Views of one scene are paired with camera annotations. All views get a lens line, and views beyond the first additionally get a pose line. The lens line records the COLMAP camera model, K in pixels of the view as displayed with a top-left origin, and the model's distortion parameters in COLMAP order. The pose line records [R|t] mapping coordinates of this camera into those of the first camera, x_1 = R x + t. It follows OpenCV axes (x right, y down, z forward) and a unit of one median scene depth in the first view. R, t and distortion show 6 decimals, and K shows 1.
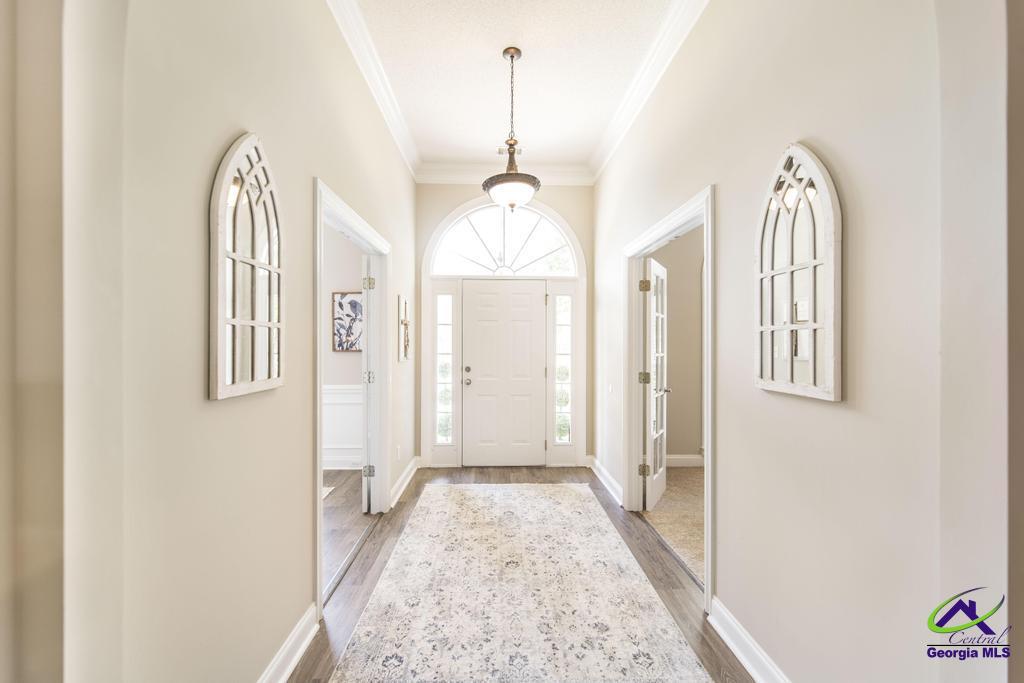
lens RADIAL K [[419.7, 0, 510.6], [0, 419.7, 344.1], [0, 0, 1]] dist [-0.004315, -0.000542]
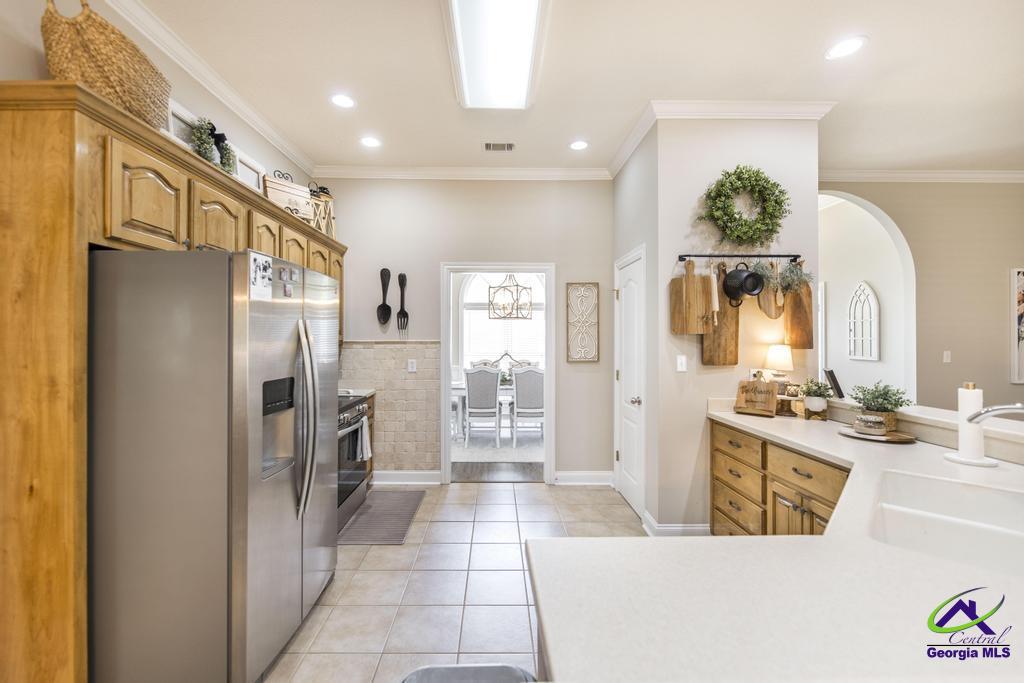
lens RADIAL K [[419.7, 0, 504.6], [0, 419.7, 333.0], [0, 0, 1]] dist [-0.004315, -0.000542]
pose [[0.999996, -0.001987, -0.002092, -2.138459], [0.001969, 0.999961, -0.008612, -0.064527], [0.002109, 0.008608, 0.999961, -2.295126]]
